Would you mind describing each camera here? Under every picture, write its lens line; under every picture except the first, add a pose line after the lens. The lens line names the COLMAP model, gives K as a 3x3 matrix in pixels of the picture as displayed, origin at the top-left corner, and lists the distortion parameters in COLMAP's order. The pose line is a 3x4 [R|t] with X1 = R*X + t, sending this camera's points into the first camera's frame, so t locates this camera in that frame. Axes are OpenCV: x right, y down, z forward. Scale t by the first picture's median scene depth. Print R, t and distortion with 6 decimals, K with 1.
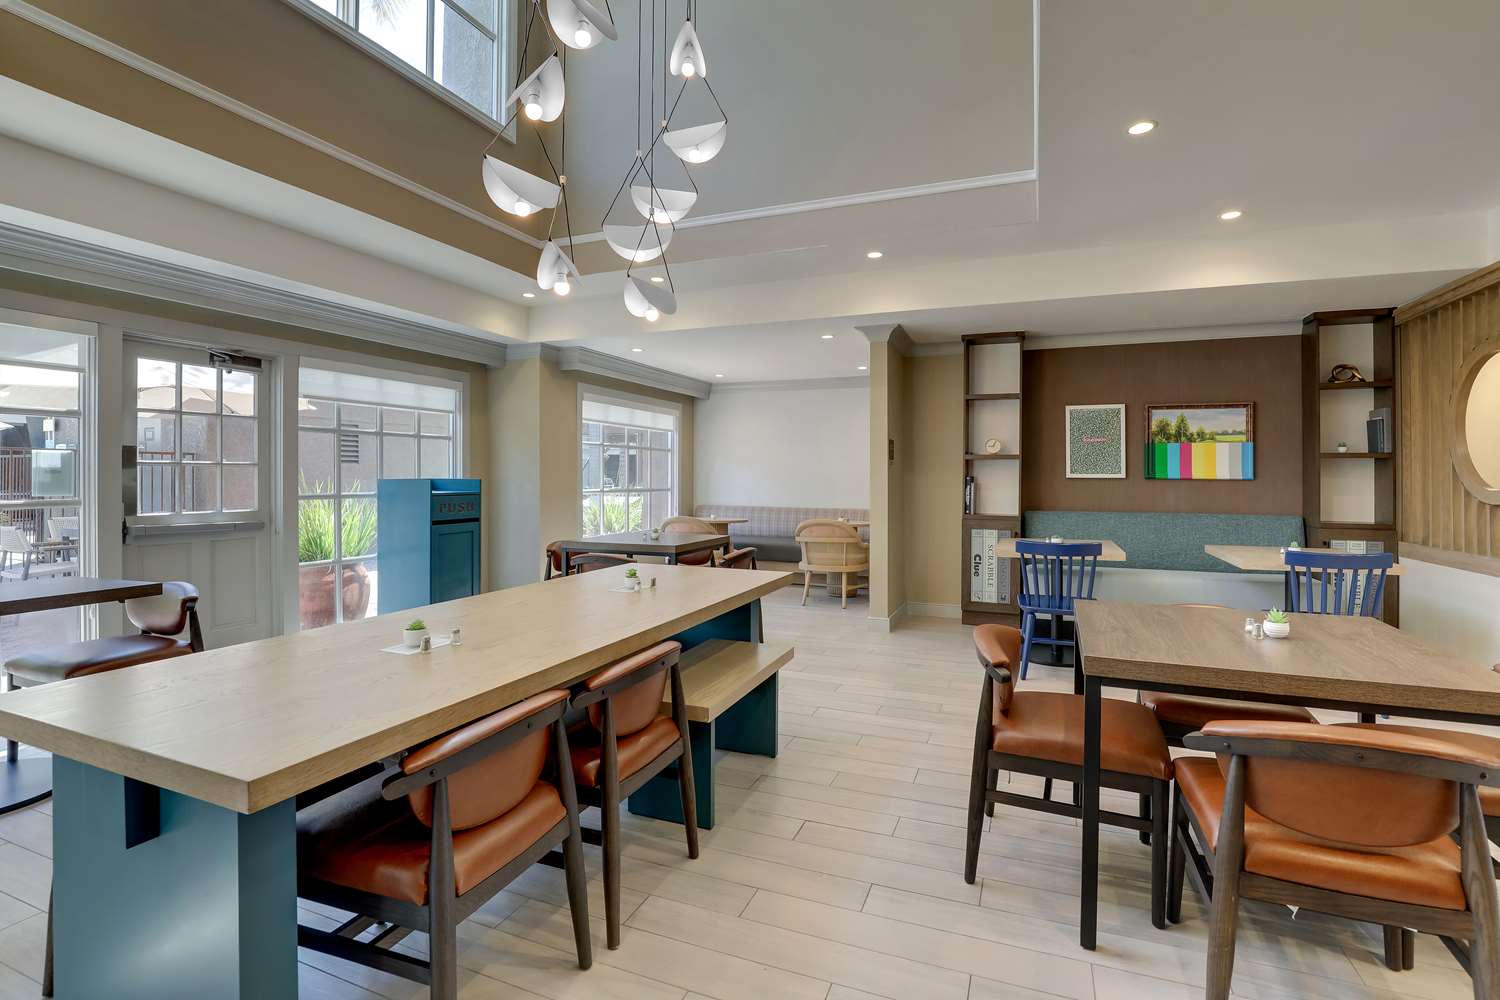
lens RADIAL K [[710.7, 0, 752.9], [0, 710.7, 492.2], [0, 0, 1]] dist [-0.026222, 0.001051]
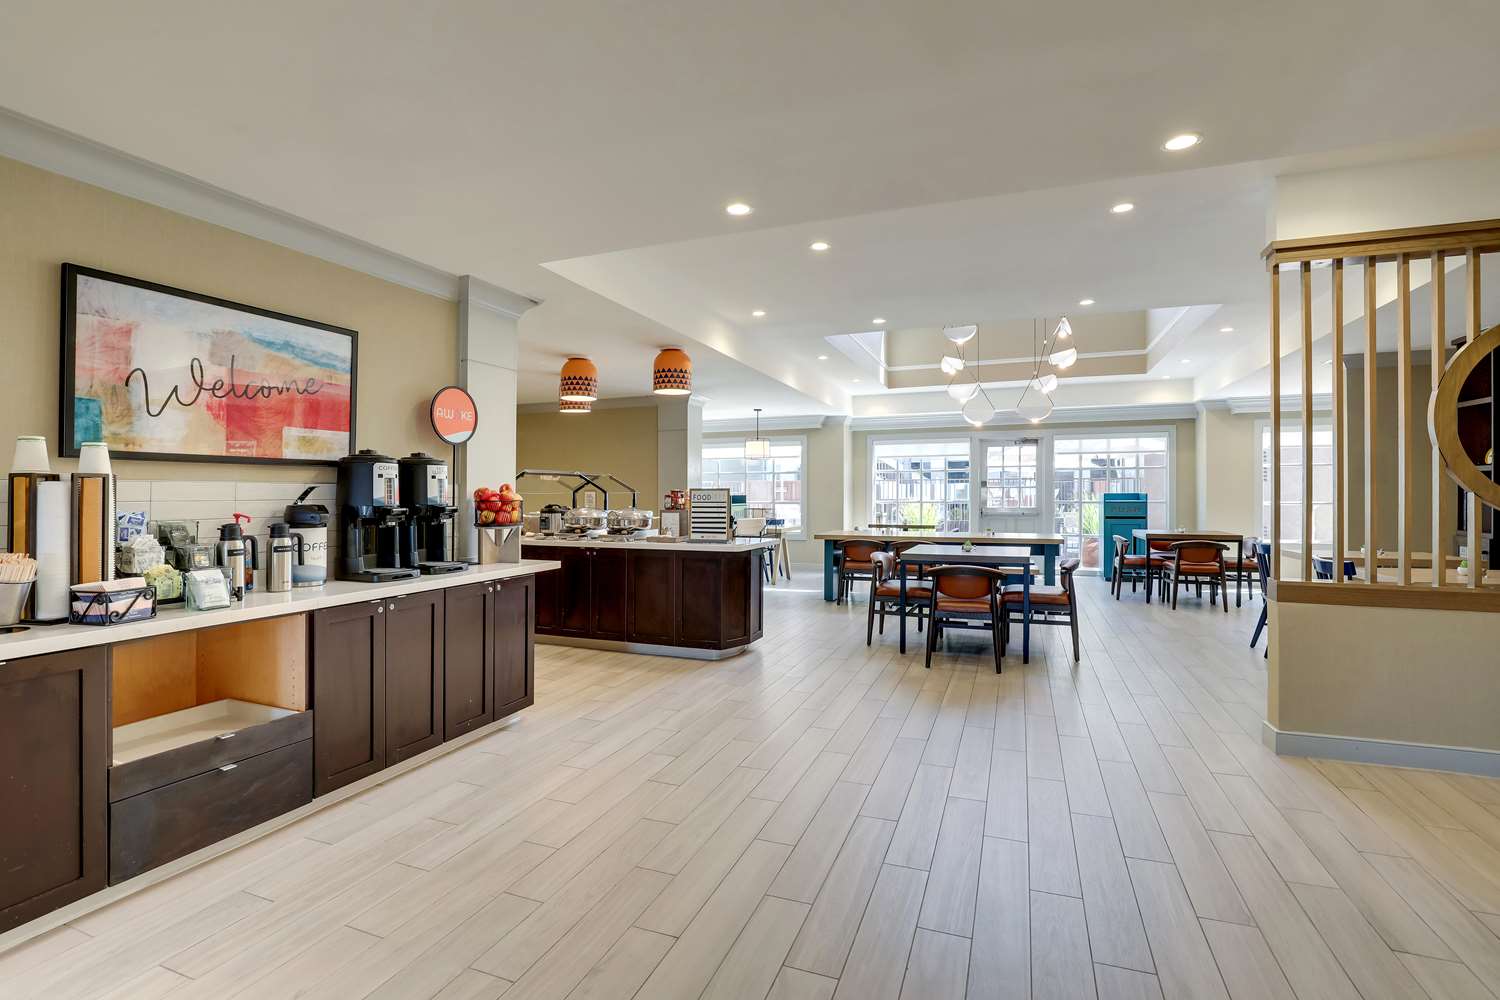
lens RADIAL K [[710.7, 0, 752.9], [0, 710.7, 492.2], [0, 0, 1]] dist [-0.026222, 0.001051]
pose [[0.029607, -0.003877, -0.999554, 1.293919], [-0.020732, 0.999775, -0.004492, 0.004974], [0.999347, 0.020856, 0.029520, 0.033469]]
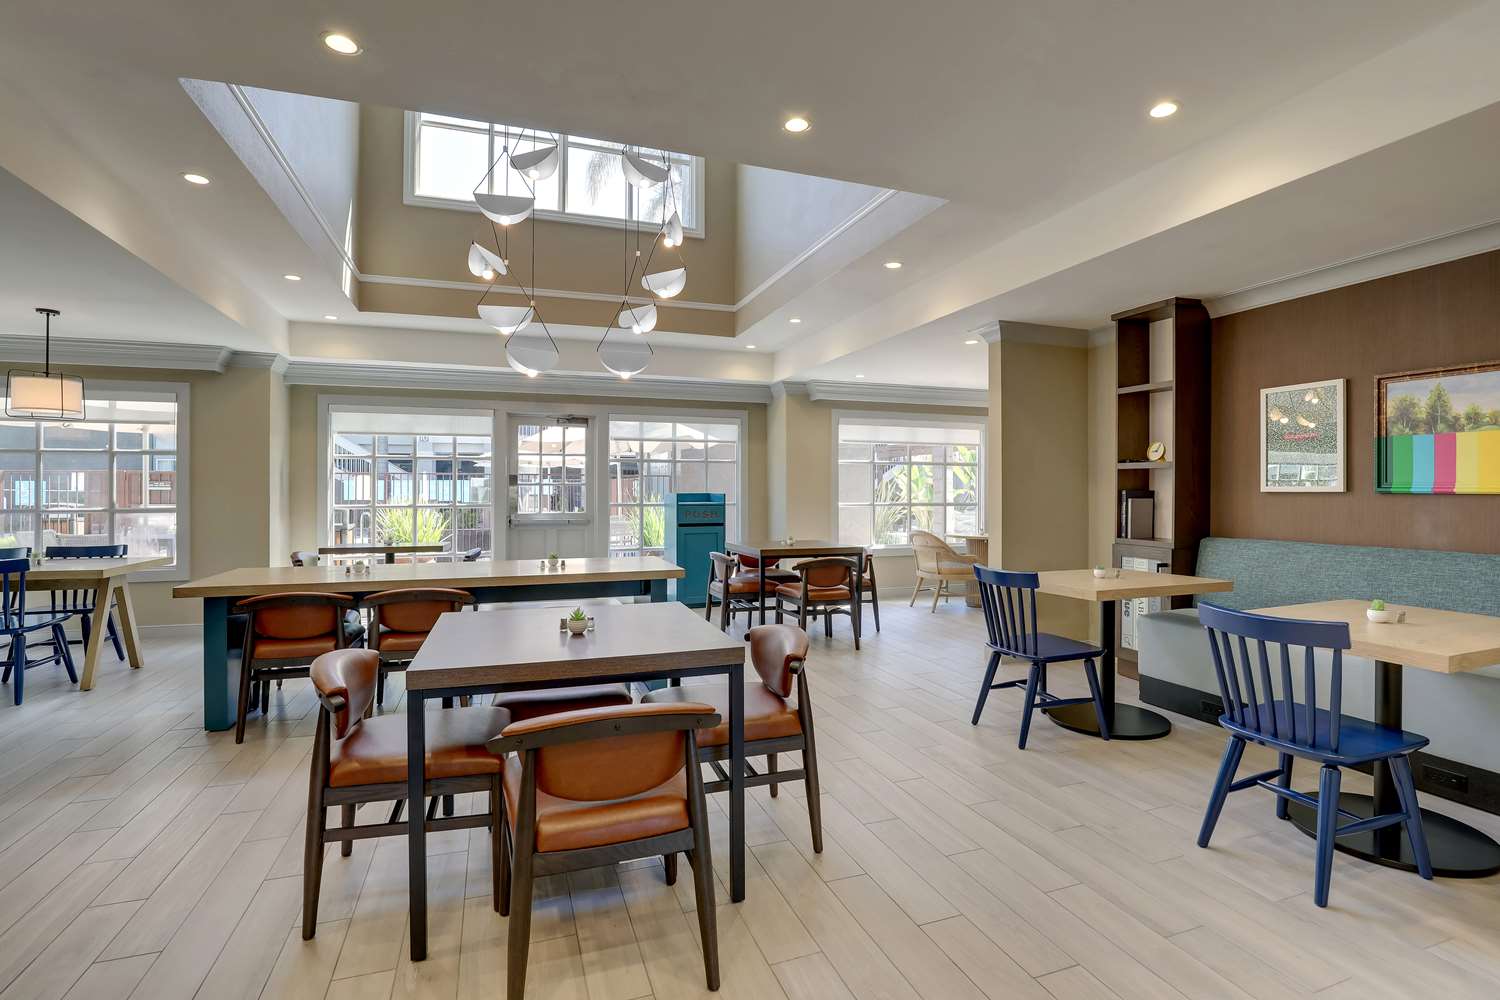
lens RADIAL K [[710.7, 0, 752.9], [0, 710.7, 492.2], [0, 0, 1]] dist [-0.026222, 0.001051]
pose [[0.669460, -0.000407, -0.742848, 0.652348], [-0.015780, 0.999766, -0.014768, -0.001875], [0.742681, 0.021609, 0.669297, 0.169228]]
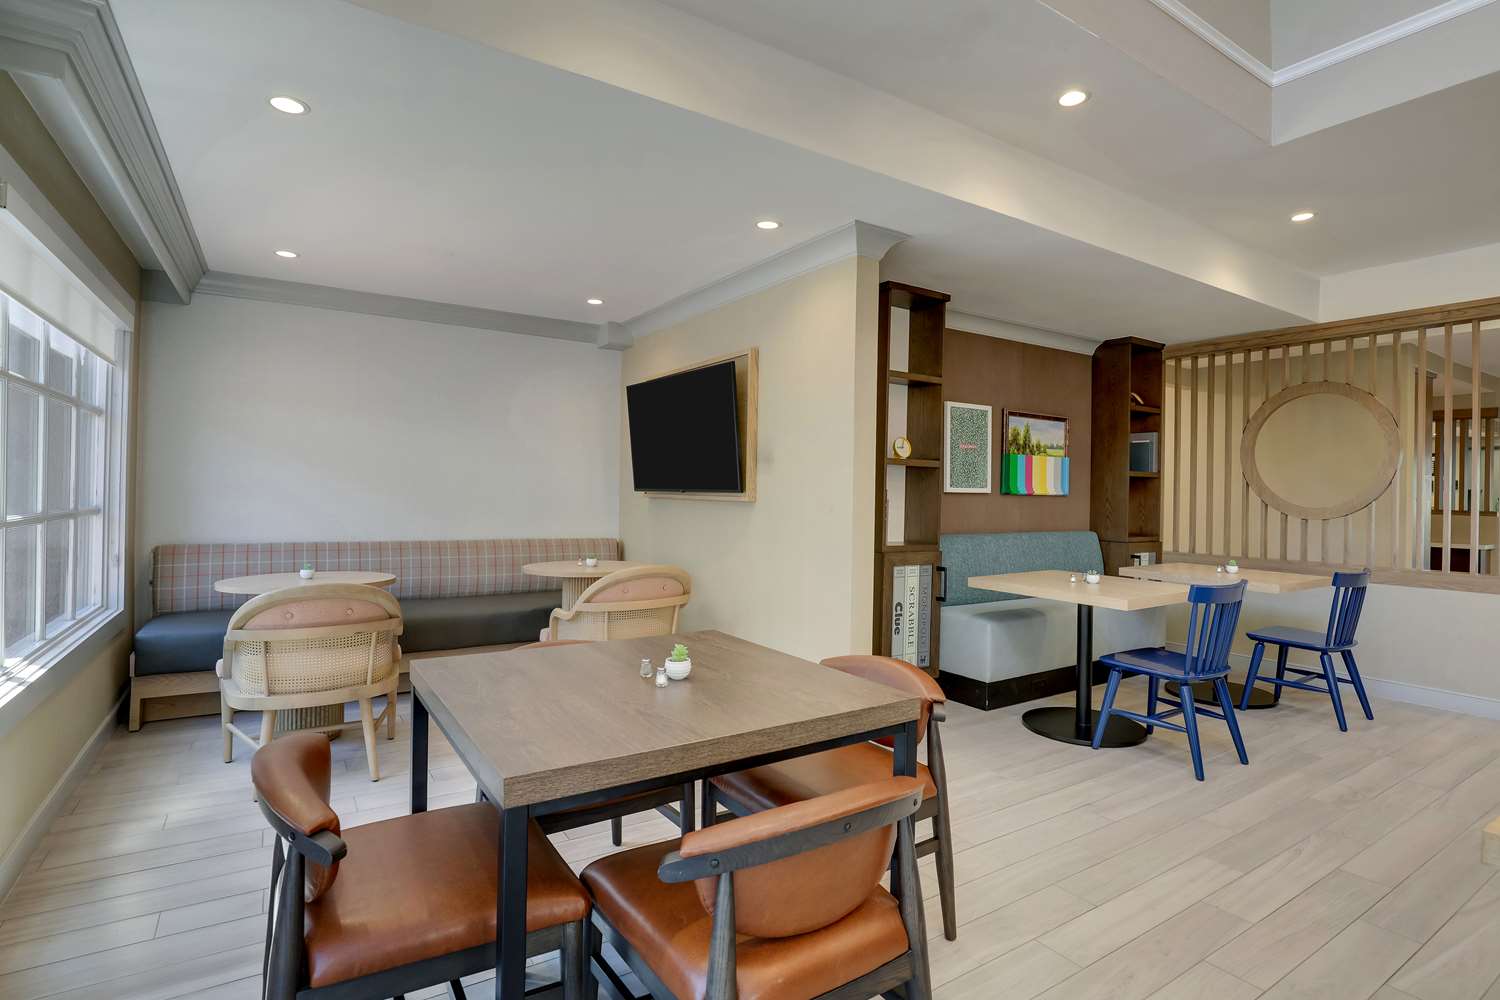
lens RADIAL K [[732.6, 0, 750.0], [0, 732.6, 500.0], [0, 0, 1]] dist [-0.020042, -0.000238]
pose [[0.575852, -0.005921, 0.817533, -0.368294], [0.002624, 0.999982, 0.005394, -0.017637], [-0.817550, -0.000961, 0.575857, 0.742912]]
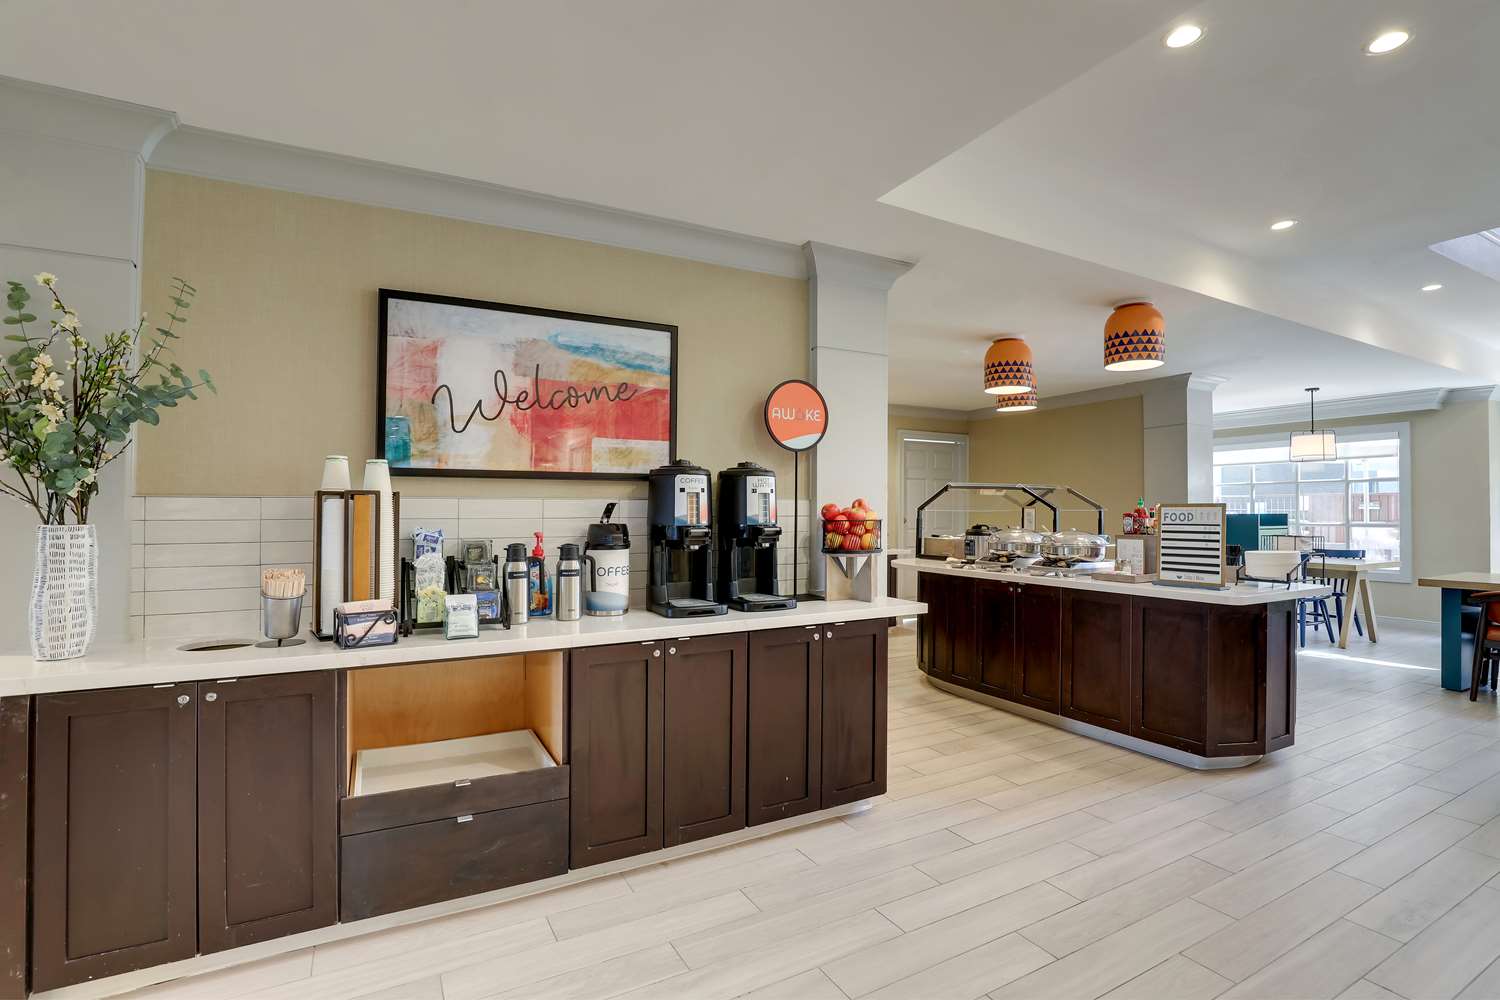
lens RADIAL K [[708.1, 0, 750.0], [0, 708.1, 500.0], [0, 0, 1]] dist [-0.038333, 0.007888]
pose [[-0.626582, -0.014427, -0.779222, 1.043800], [-0.018667, 0.999820, -0.003501, 0.002910], [0.779132, 0.012352, -0.626738, 0.089196]]
